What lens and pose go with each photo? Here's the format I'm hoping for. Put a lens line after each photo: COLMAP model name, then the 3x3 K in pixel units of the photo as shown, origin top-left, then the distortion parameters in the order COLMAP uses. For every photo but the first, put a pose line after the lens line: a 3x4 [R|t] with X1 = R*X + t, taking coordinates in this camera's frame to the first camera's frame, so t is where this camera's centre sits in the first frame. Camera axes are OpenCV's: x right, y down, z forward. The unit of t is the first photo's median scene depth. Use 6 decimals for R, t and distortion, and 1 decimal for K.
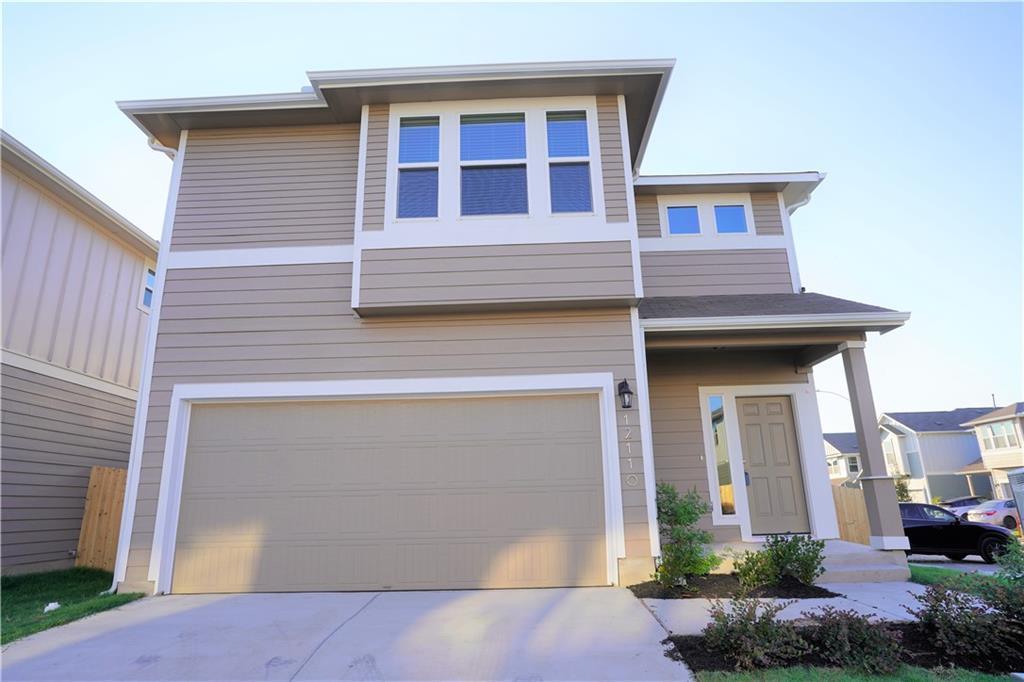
lens RADIAL K [[581.5, 0, 513.0], [0, 581.5, 345.4], [0, 0, 1]] dist [-0.018401, 0.011506]
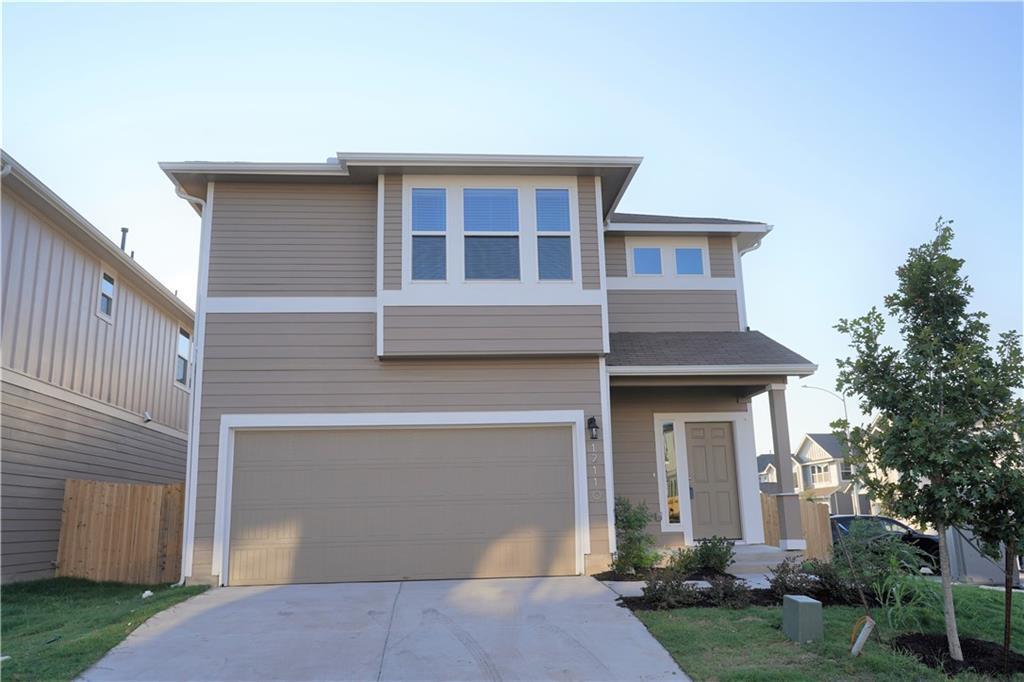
lens RADIAL K [[777.9, 0, 509.7], [0, 777.9, 346.2], [0, 0, 1]] dist [0.033922, -0.009944]
pose [[0.994727, 0.022663, 0.100025, -0.154787], [-0.027831, 0.998332, 0.050578, -0.166296], [-0.098712, -0.053095, 0.993699, -0.631661]]
